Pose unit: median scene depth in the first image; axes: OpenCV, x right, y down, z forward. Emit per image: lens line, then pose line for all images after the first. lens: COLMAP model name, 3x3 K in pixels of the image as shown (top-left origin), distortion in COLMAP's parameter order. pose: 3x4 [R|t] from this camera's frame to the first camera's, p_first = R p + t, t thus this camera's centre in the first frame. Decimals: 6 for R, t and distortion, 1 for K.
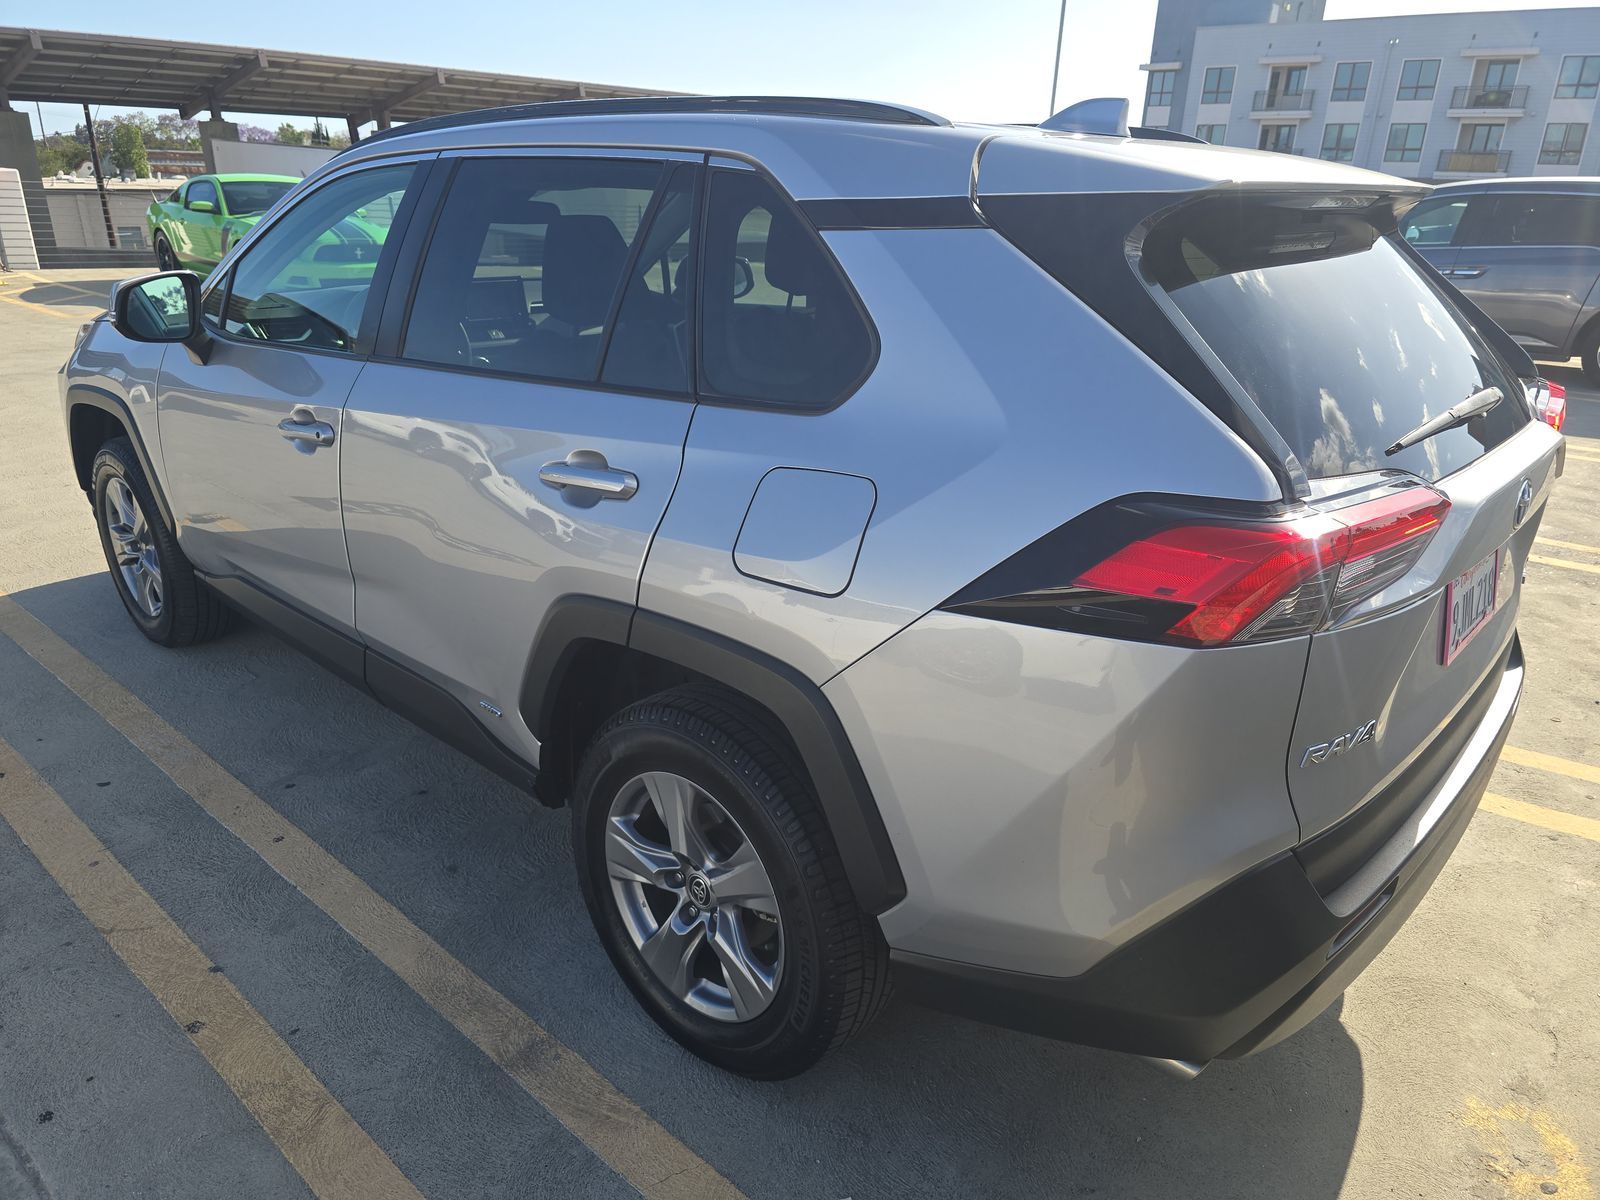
lens RADIAL K [[1105.0, 0, 807.7], [0, 1105.0, 598.8], [0, 0, 1]] dist [-0.029693, -0.002688]
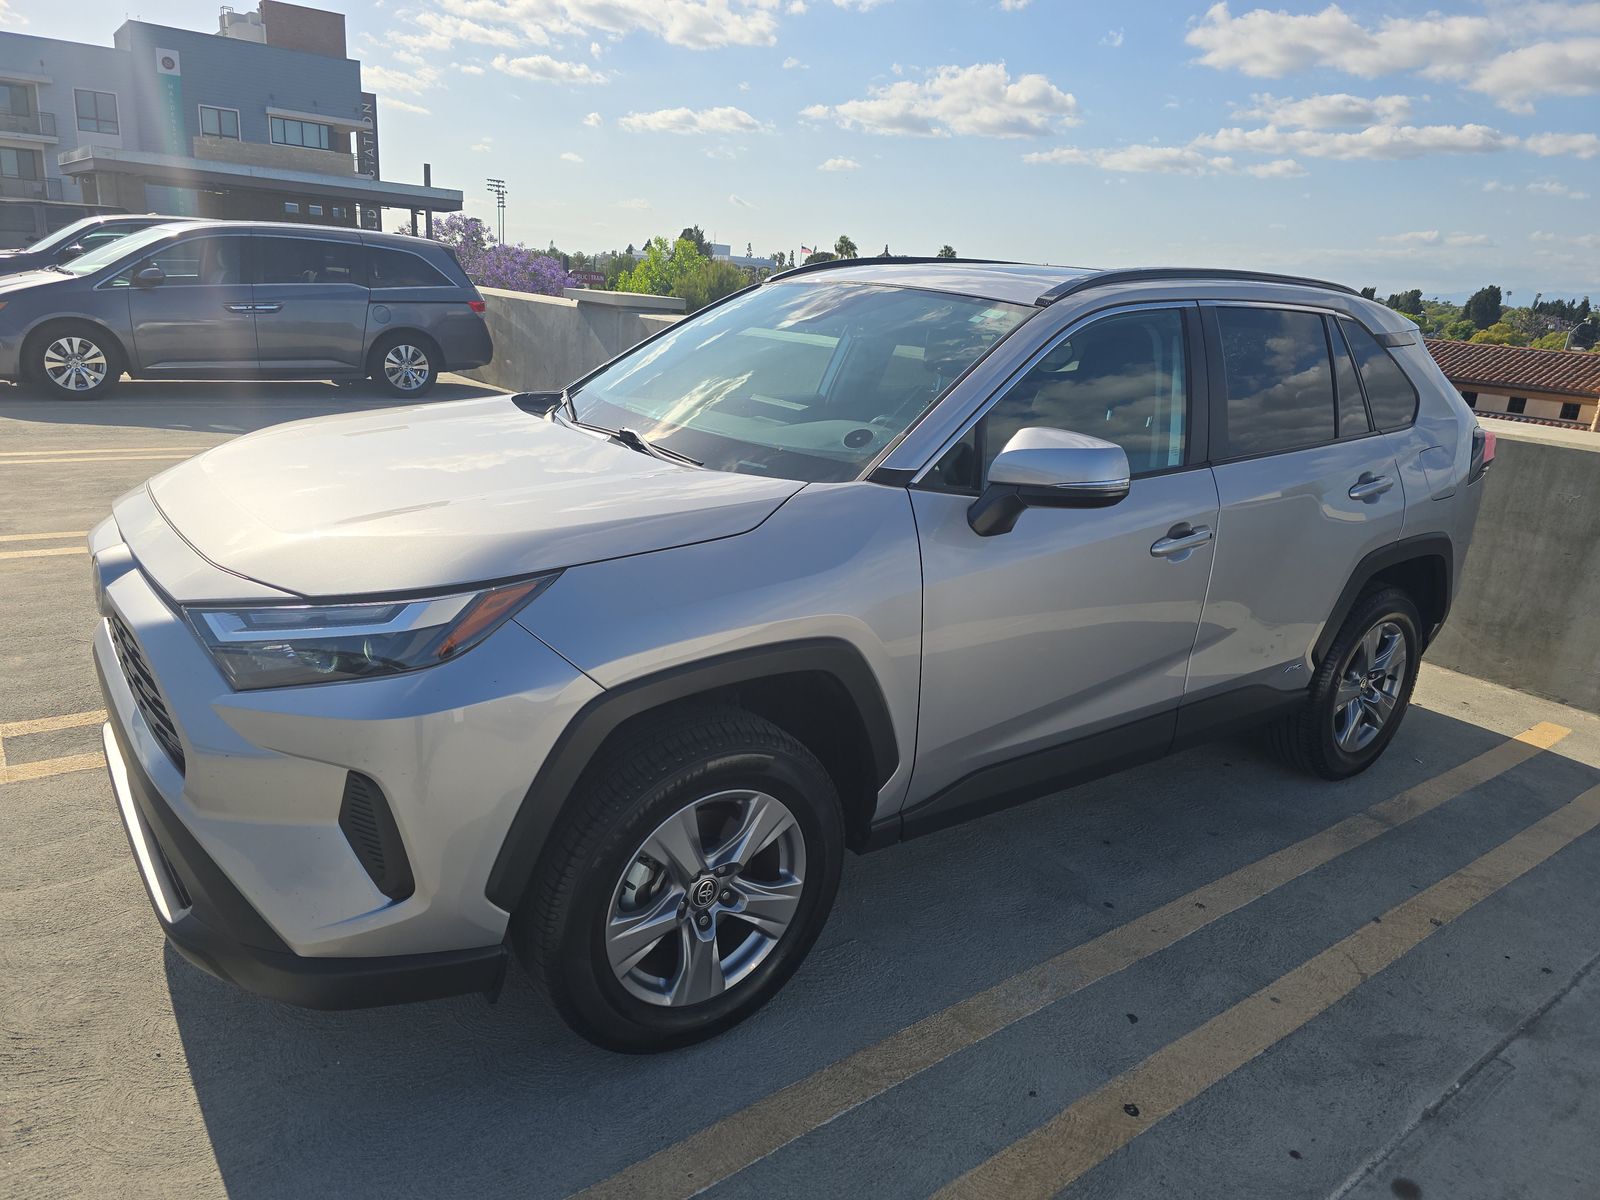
lens RADIAL K [[1105.0, 0, 807.7], [0, 1105.0, 598.8], [0, 0, 1]] dist [-0.029693, -0.002688]
pose [[0.213188, -0.292326, 0.932253, -1.620742], [0.304606, 0.926516, 0.220870, -0.460602], [-0.928314, 0.236883, 0.286567, 1.056395]]
